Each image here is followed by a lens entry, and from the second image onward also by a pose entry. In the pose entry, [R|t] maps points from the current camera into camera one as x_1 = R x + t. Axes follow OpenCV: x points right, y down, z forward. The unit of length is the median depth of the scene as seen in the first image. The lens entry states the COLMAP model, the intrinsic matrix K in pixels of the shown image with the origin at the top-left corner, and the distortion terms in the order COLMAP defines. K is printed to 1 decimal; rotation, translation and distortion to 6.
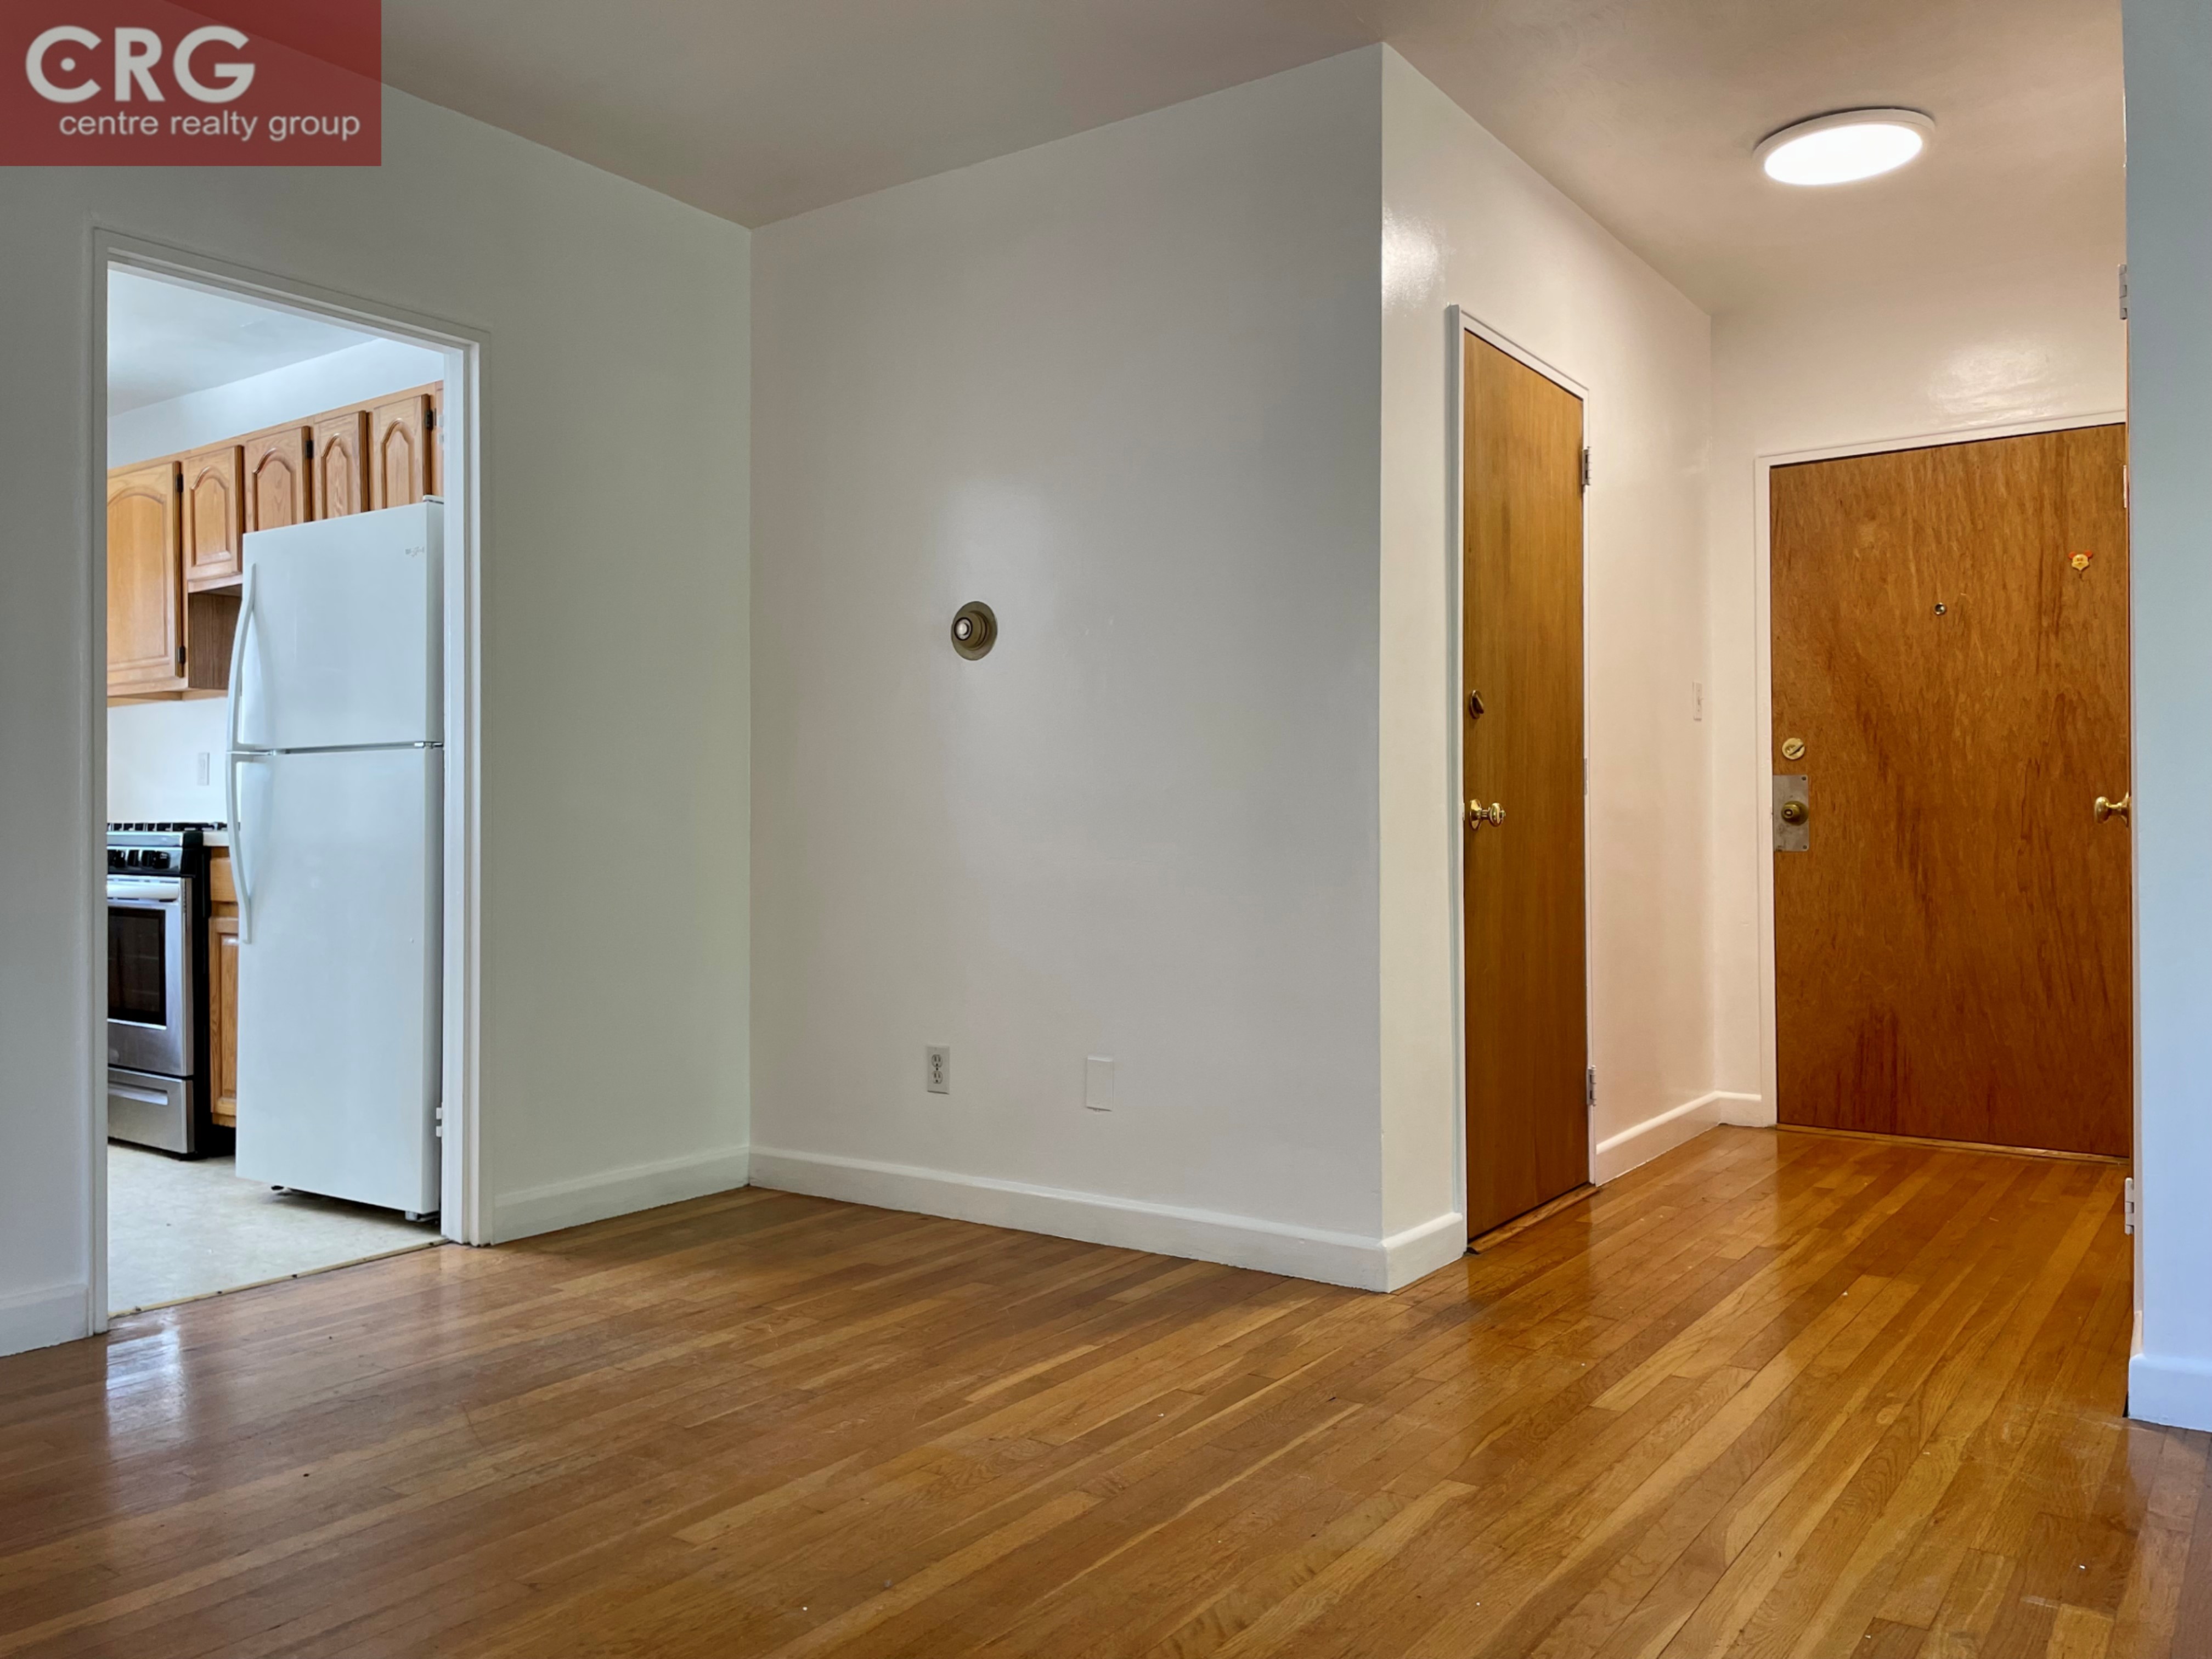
lens RADIAL K [[1686.1, 0, 1115.4], [0, 1686.1, 825.3], [0, 0, 1]] dist [0.058237, -0.081708]
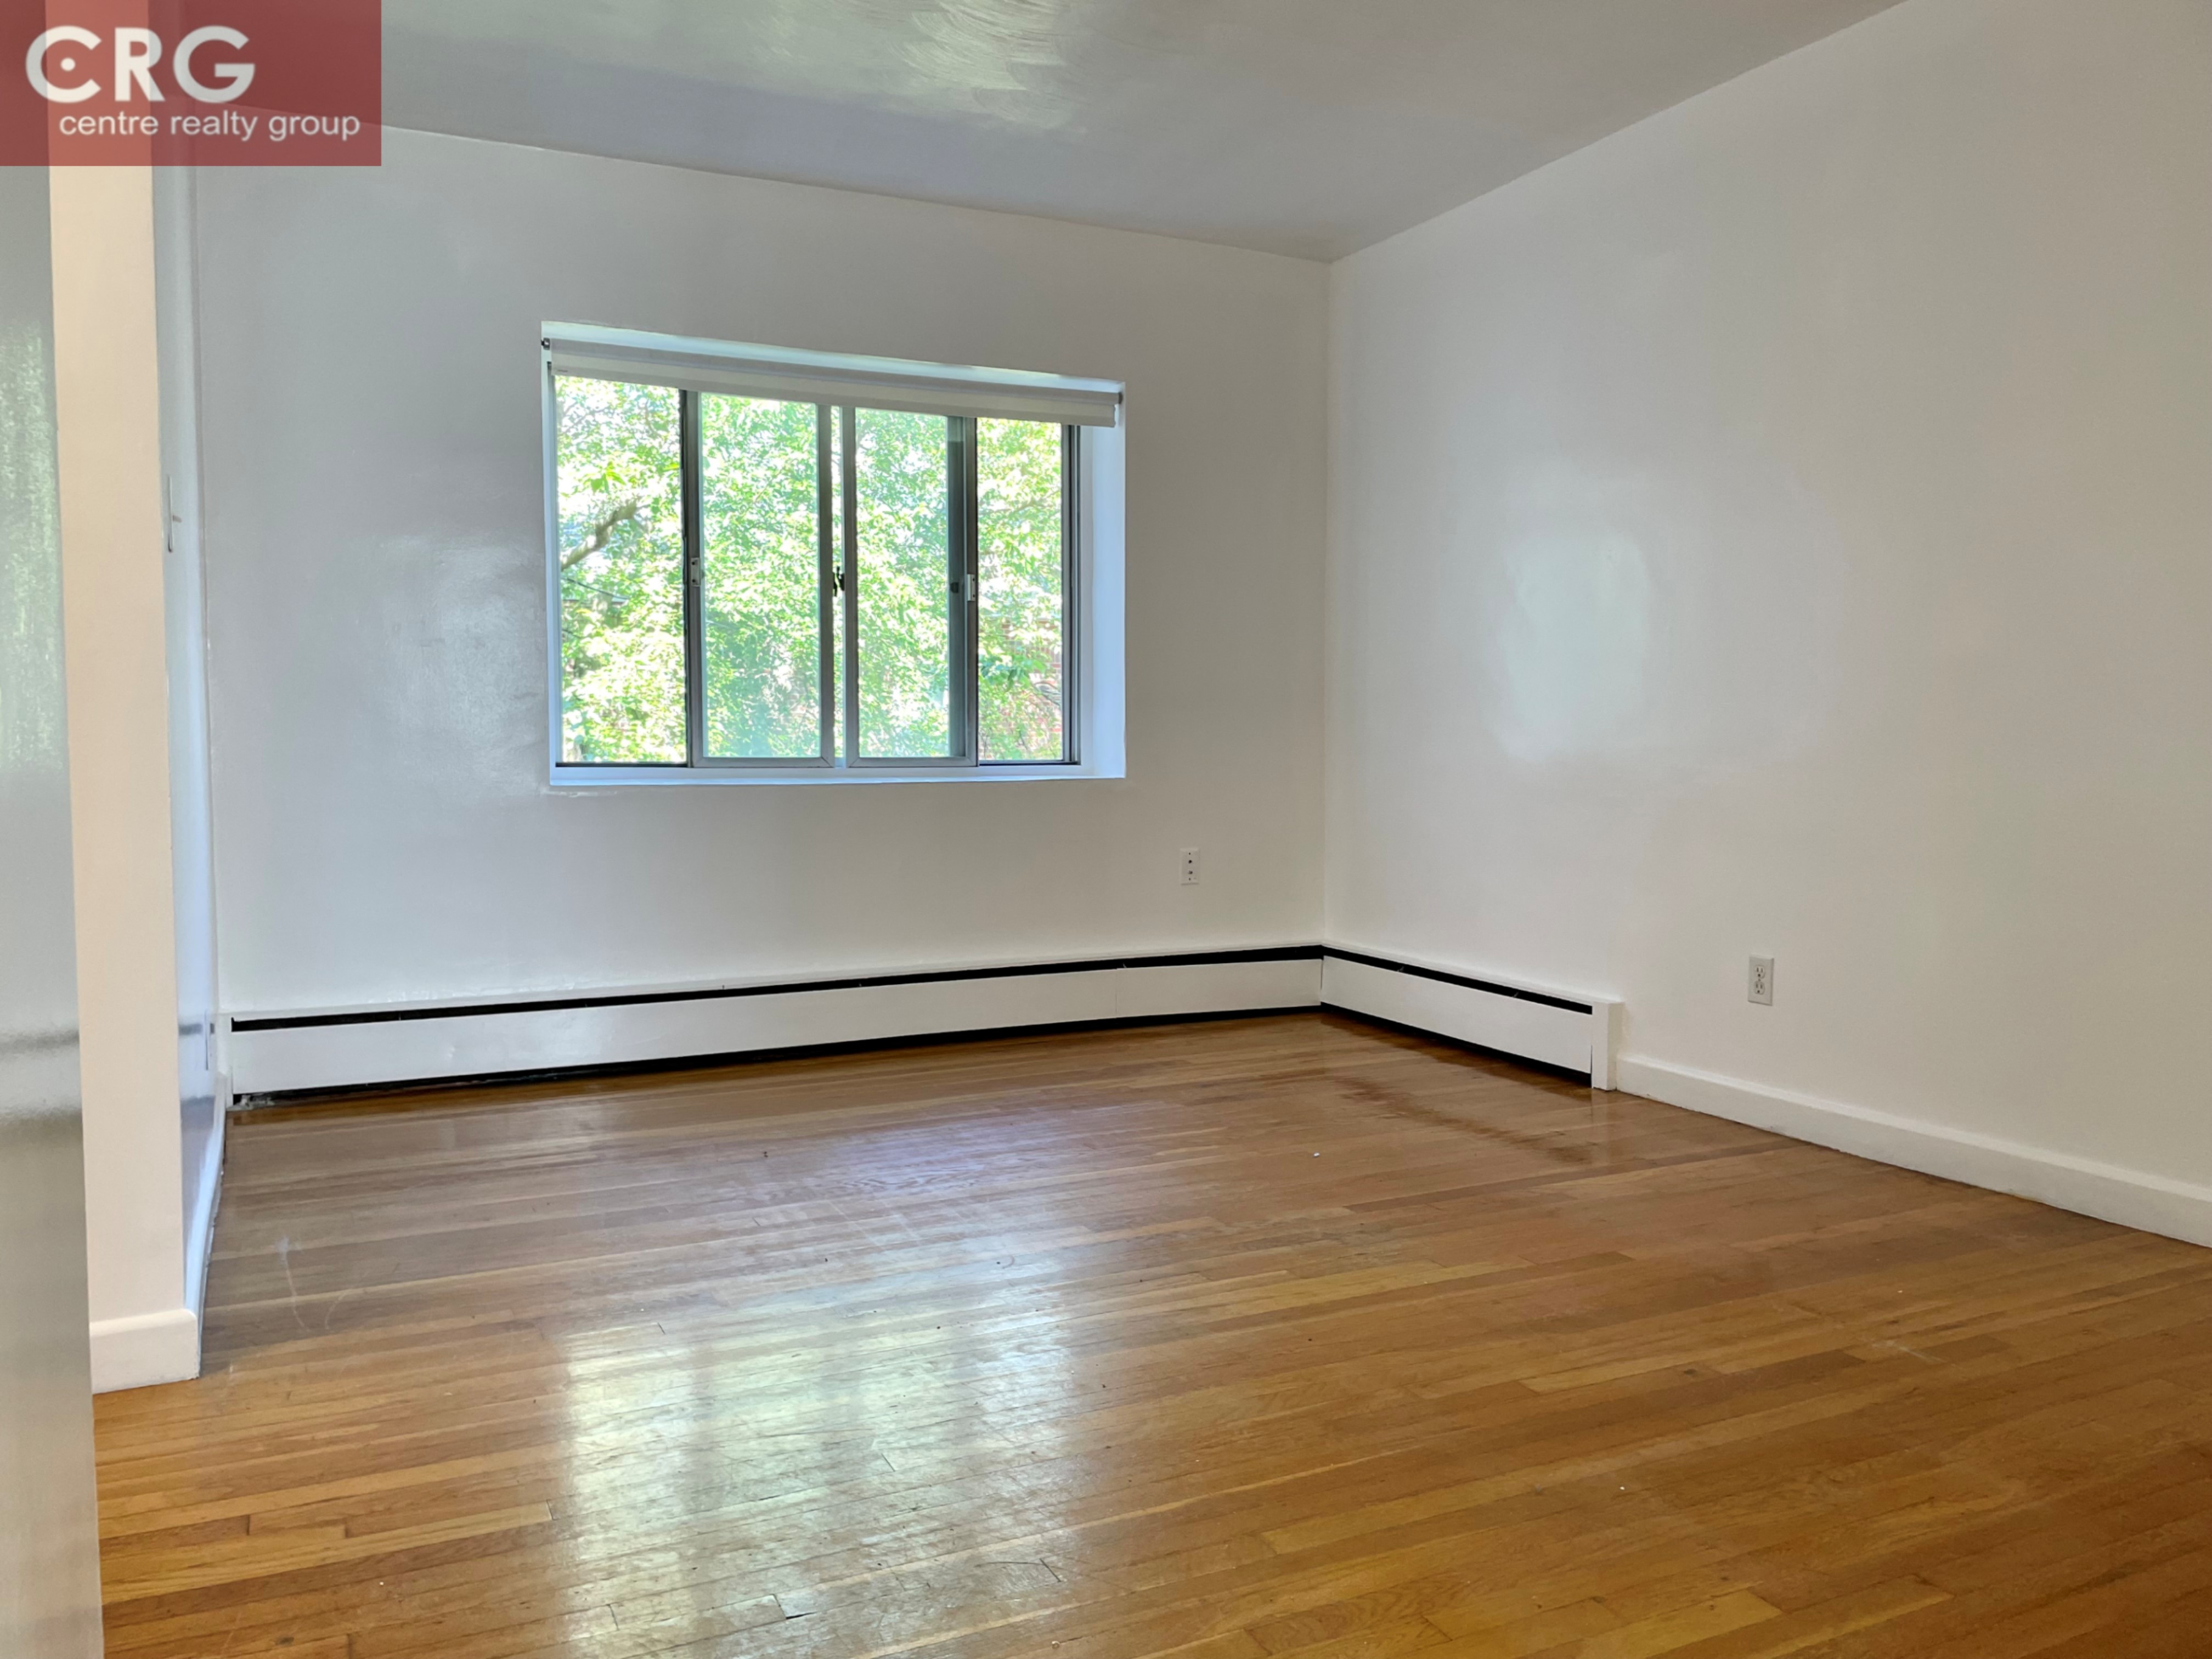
lens RADIAL K [[1686.1, 0, 1104.0], [0, 1686.1, 823.3], [0, 0, 1]] dist [0.058237, -0.081708]
pose [[-0.874742, -0.017912, 0.484258, -0.216348], [0.006121, 0.998828, 0.048003, -0.004498], [-0.484550, 0.044955, -0.873608, 1.097397]]
